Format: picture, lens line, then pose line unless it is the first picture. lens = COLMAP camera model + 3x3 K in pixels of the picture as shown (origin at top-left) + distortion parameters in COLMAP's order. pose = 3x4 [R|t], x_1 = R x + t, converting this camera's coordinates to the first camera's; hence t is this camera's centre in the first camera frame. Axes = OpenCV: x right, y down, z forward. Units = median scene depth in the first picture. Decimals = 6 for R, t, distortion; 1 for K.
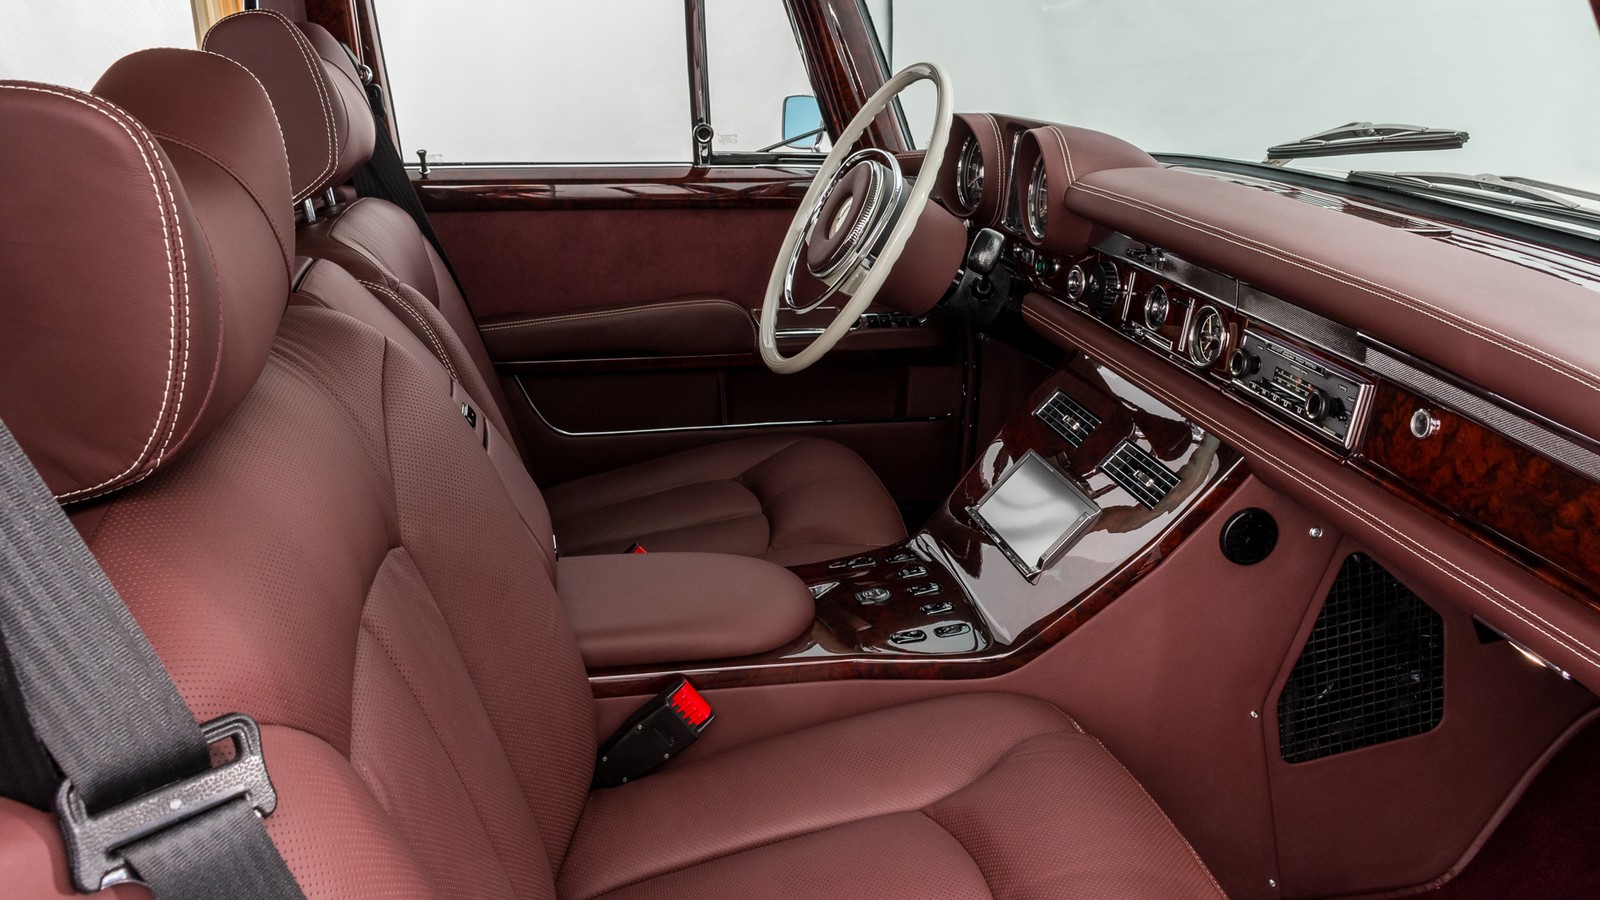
lens RADIAL K [[1307.1, 0, 800.0], [0, 1307.1, 450.0], [0, 0, 1]] dist [-0.081914, 0.104824]
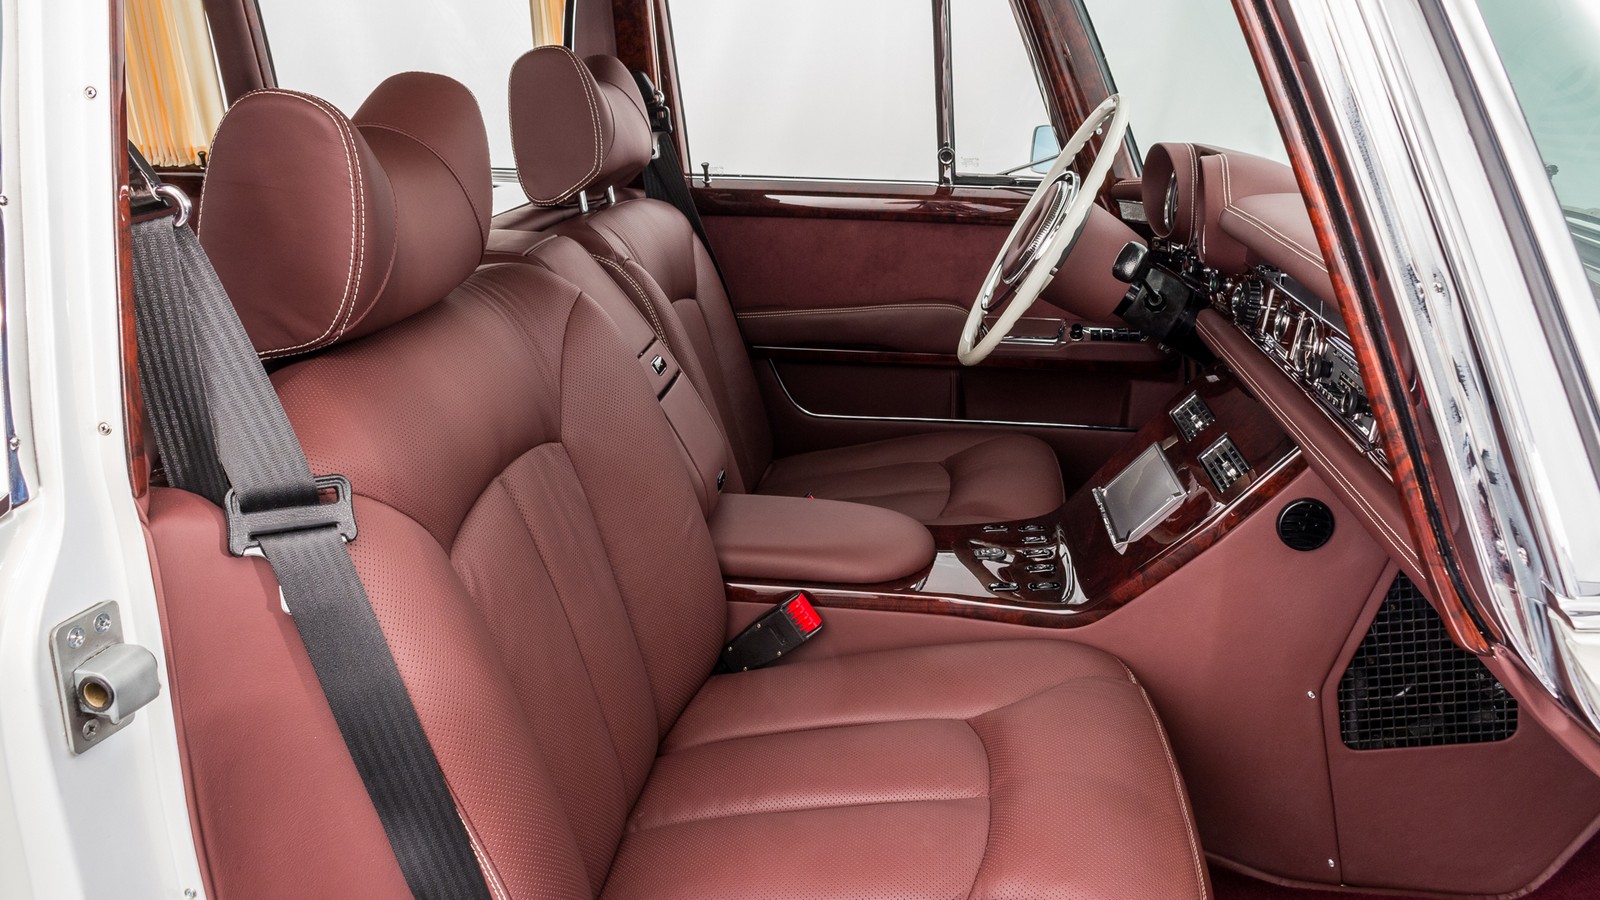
lens RADIAL K [[1307.1, 0, 800.0], [0, 1307.1, 450.0], [0, 0, 1]] dist [-0.081914, 0.104824]
pose [[0.953972, 0.088387, -0.286575, 0.230024], [-0.096073, 0.995291, -0.012842, 0.054958], [0.284091, 0.039783, 0.957972, -0.157375]]
